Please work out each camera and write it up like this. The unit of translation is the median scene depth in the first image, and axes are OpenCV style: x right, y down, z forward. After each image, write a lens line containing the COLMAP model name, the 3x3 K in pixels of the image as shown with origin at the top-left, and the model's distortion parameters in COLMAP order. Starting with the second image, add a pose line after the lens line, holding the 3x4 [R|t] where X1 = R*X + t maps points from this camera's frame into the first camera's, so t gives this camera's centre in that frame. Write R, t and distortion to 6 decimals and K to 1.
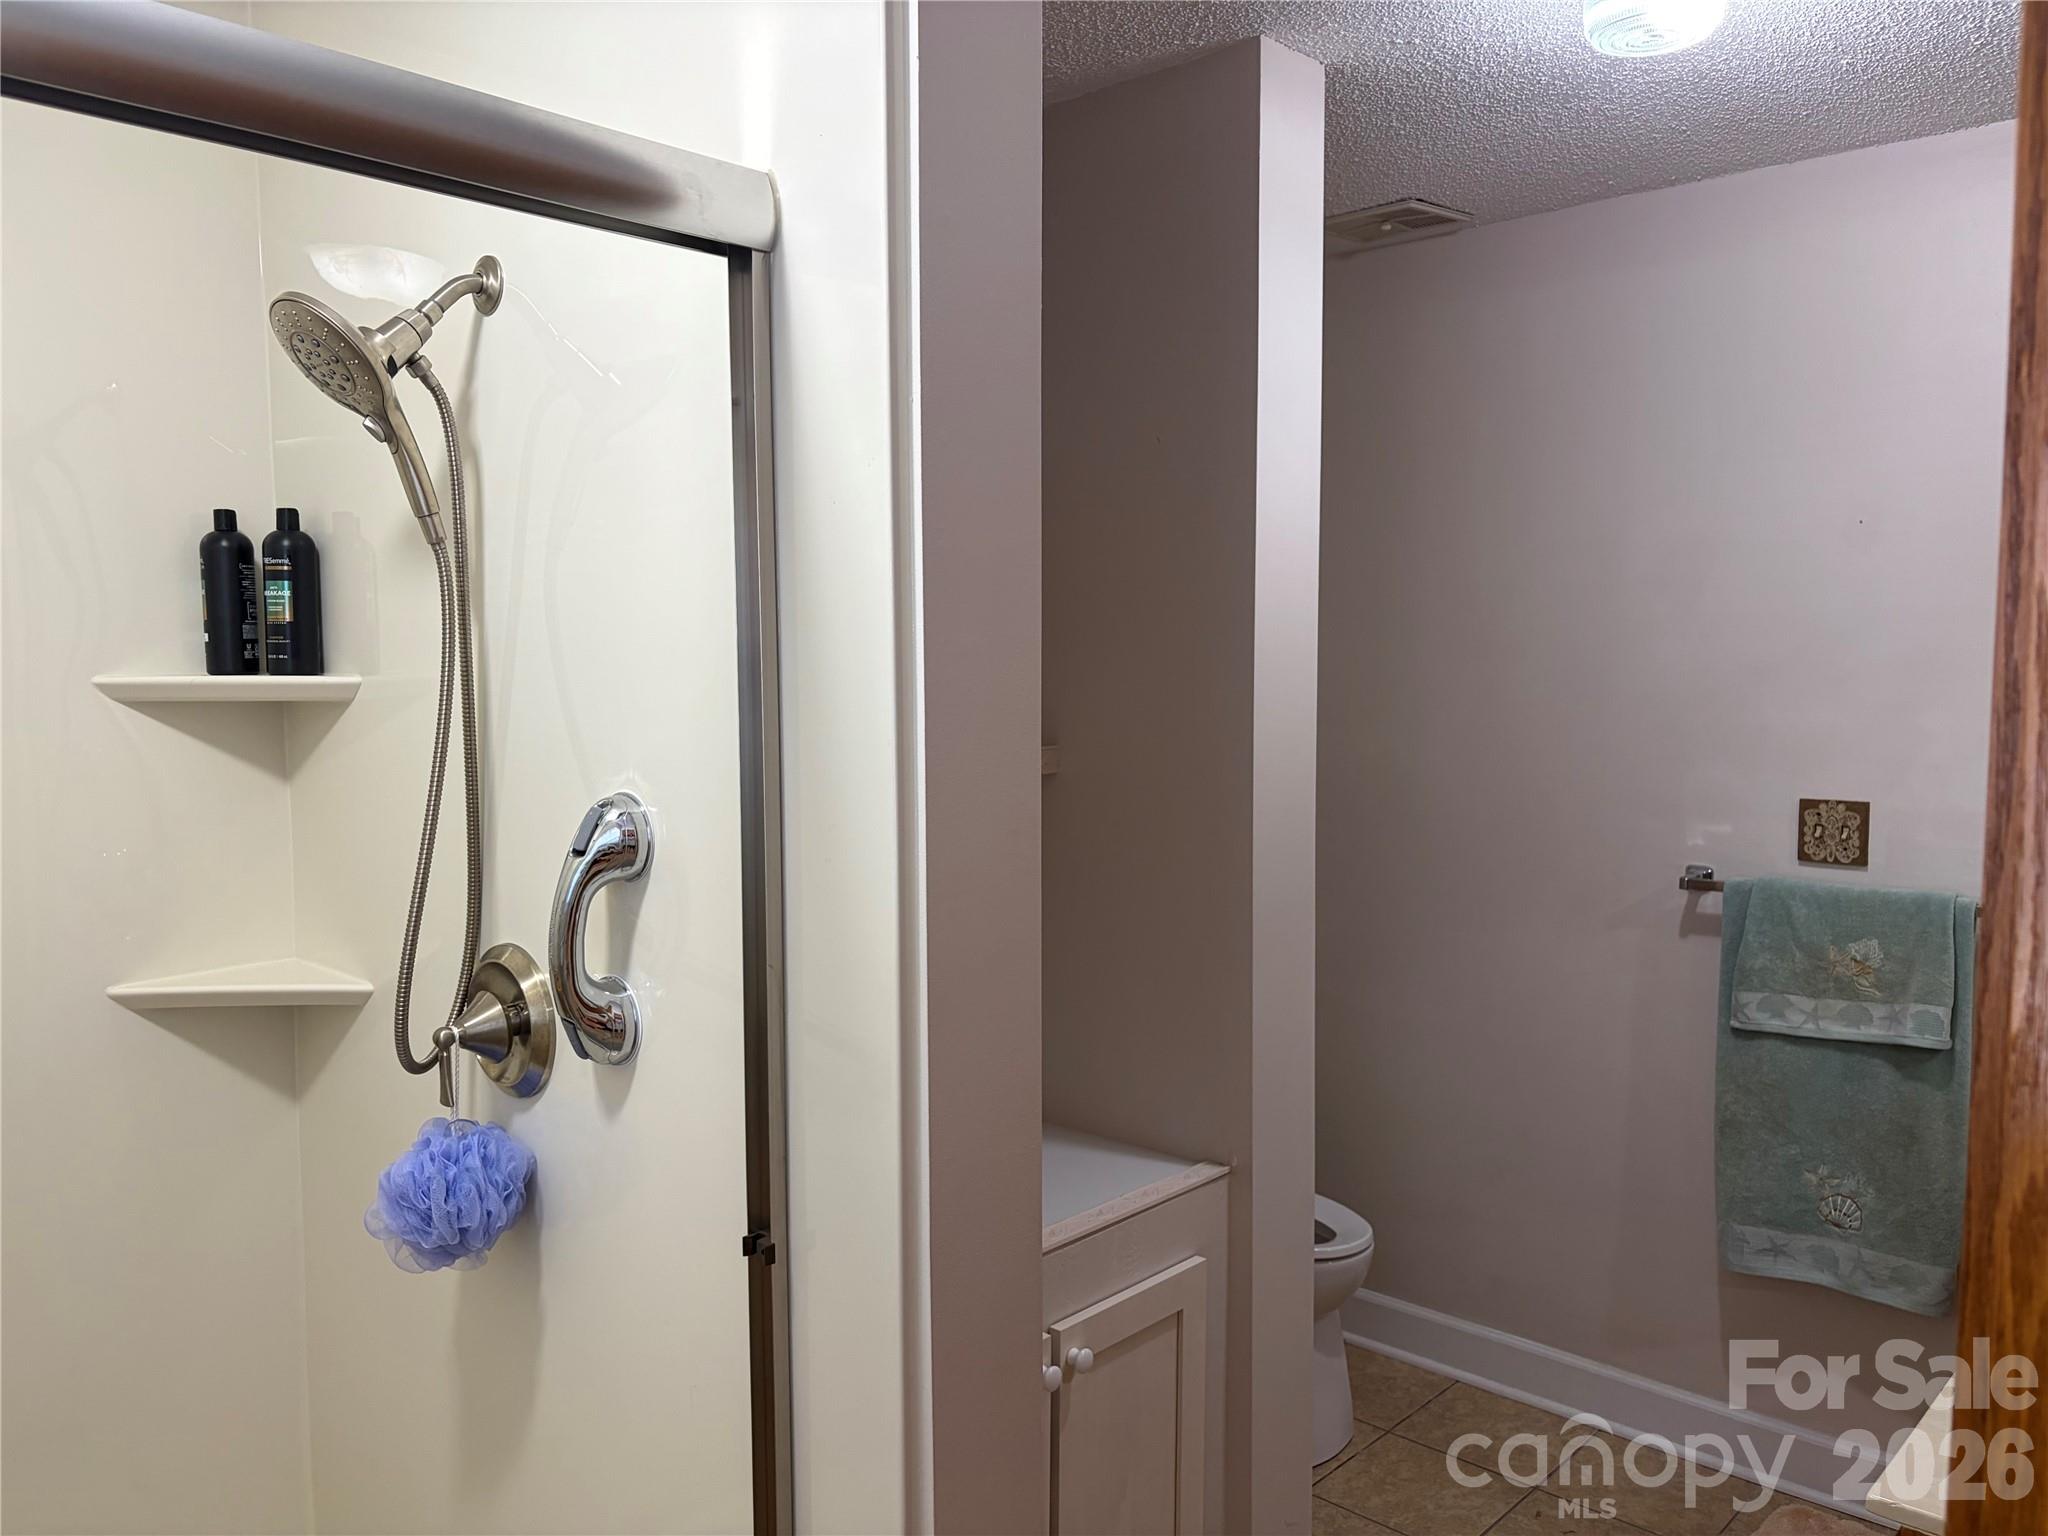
lens RADIAL K [[1542.2, 0, 1005.9], [0, 1542.2, 769.9], [0, 0, 1]] dist [0.038205, -0.048668]
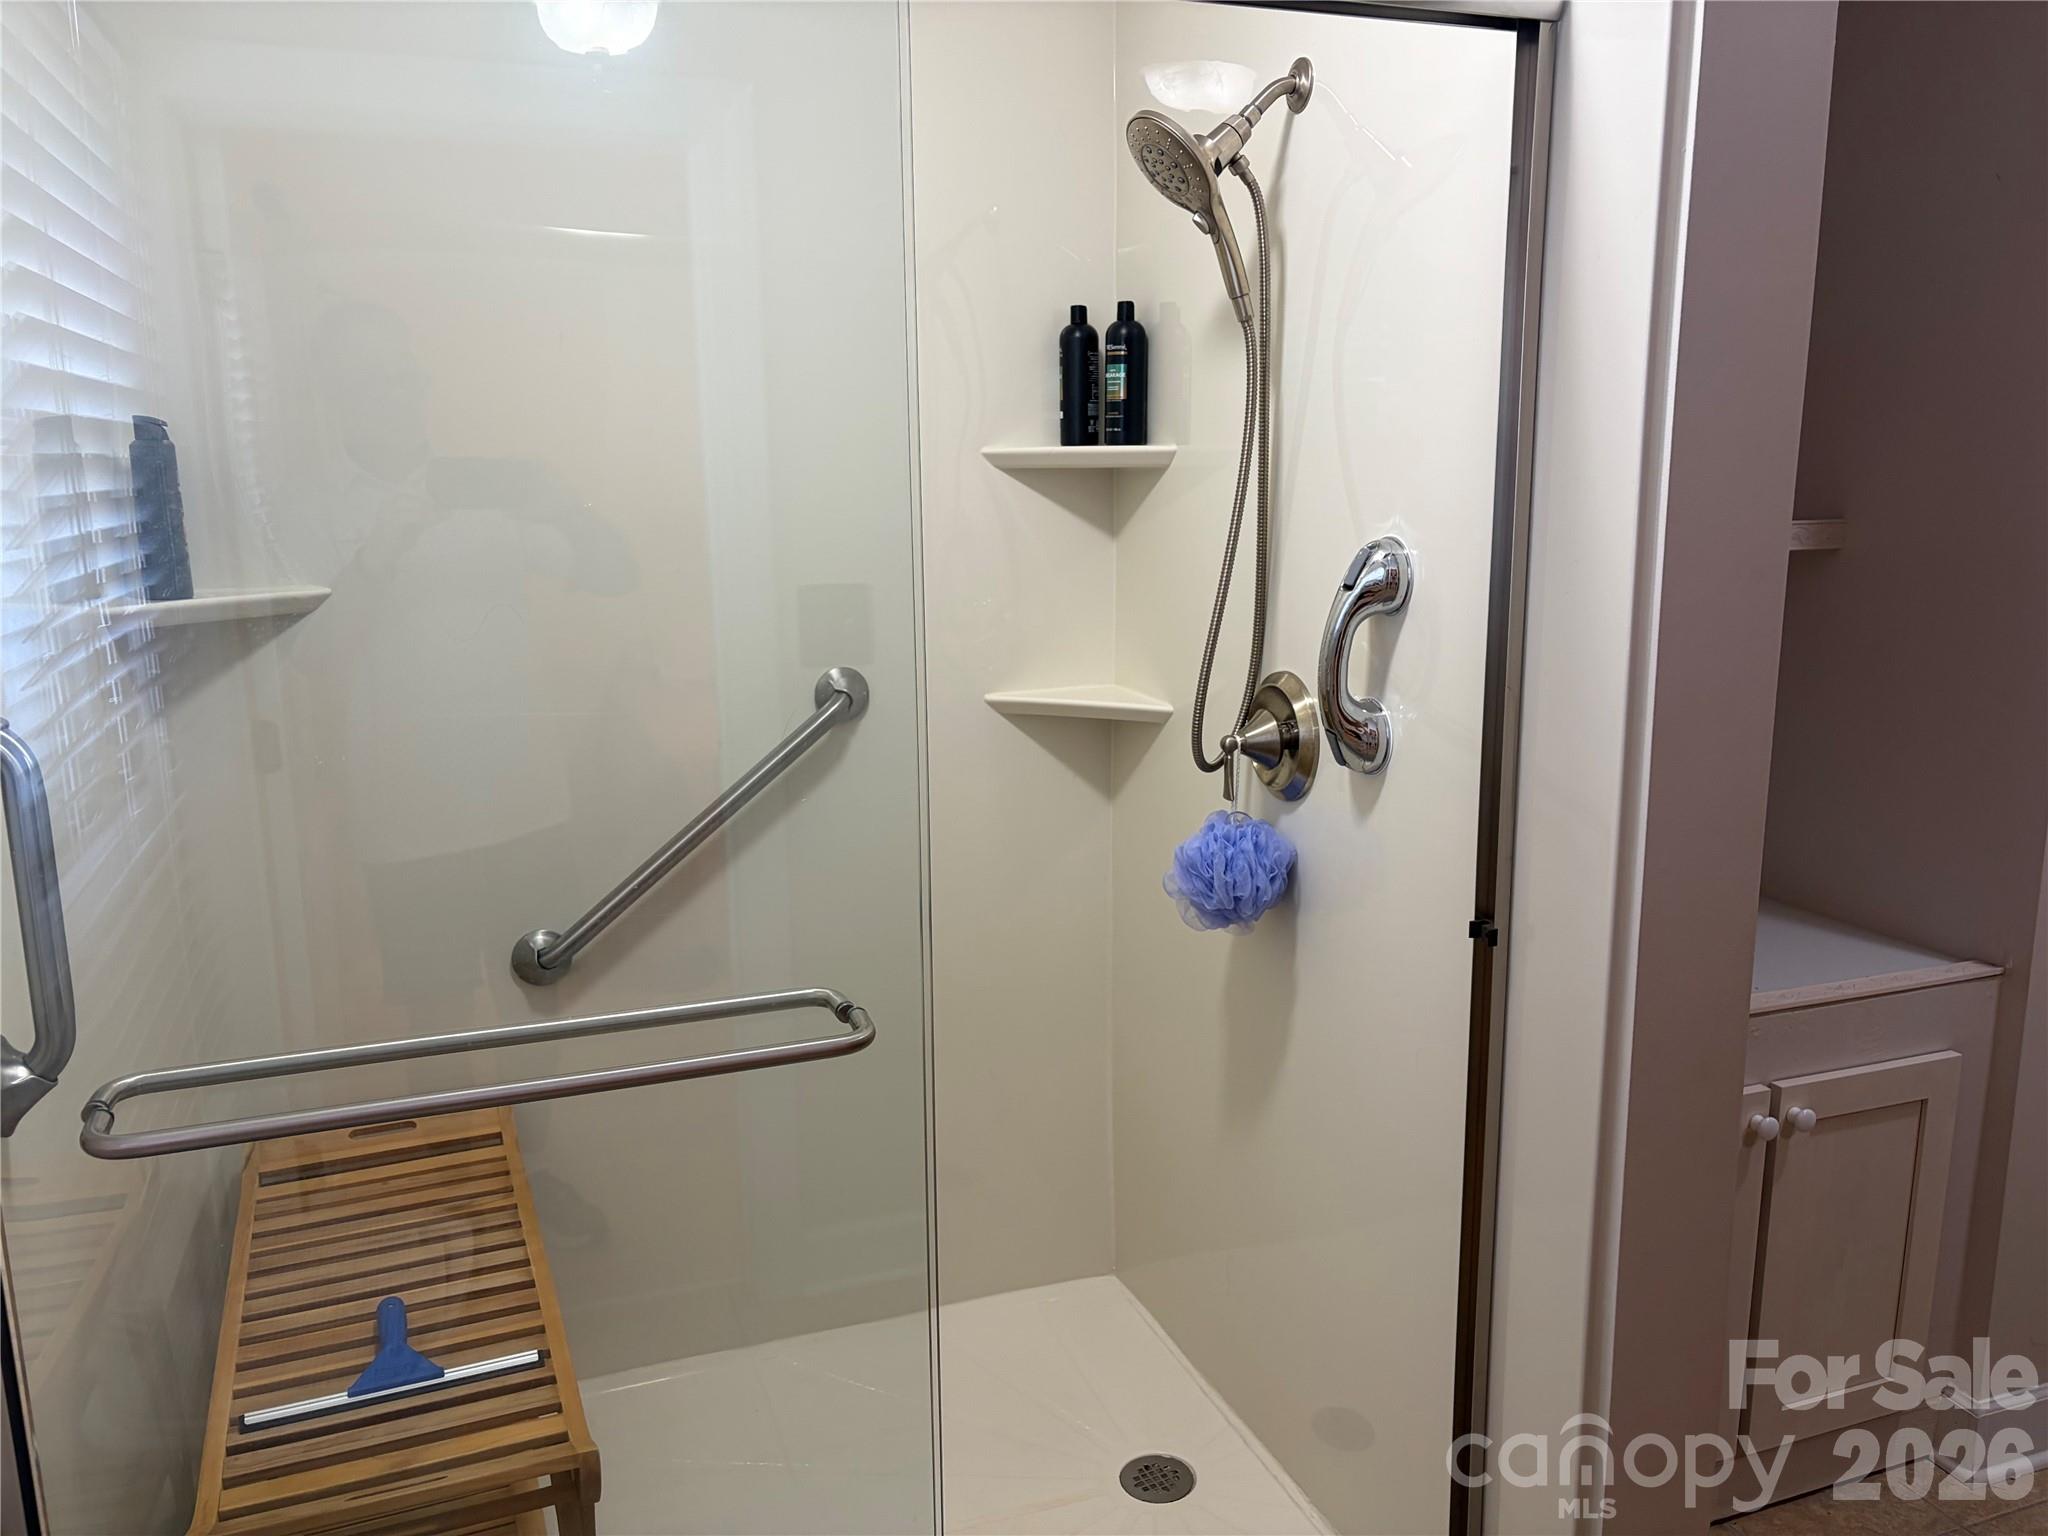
lens RADIAL K [[1542.2, 0, 1015.8], [0, 1542.2, 775.3], [0, 0, 1]] dist [0.038205, -0.048668]
pose [[0.887629, 0.087058, -0.452256, 0.040080], [-0.031206, 0.991084, 0.129535, 0.050020], [0.459501, -0.100866, 0.882431, -0.155718]]
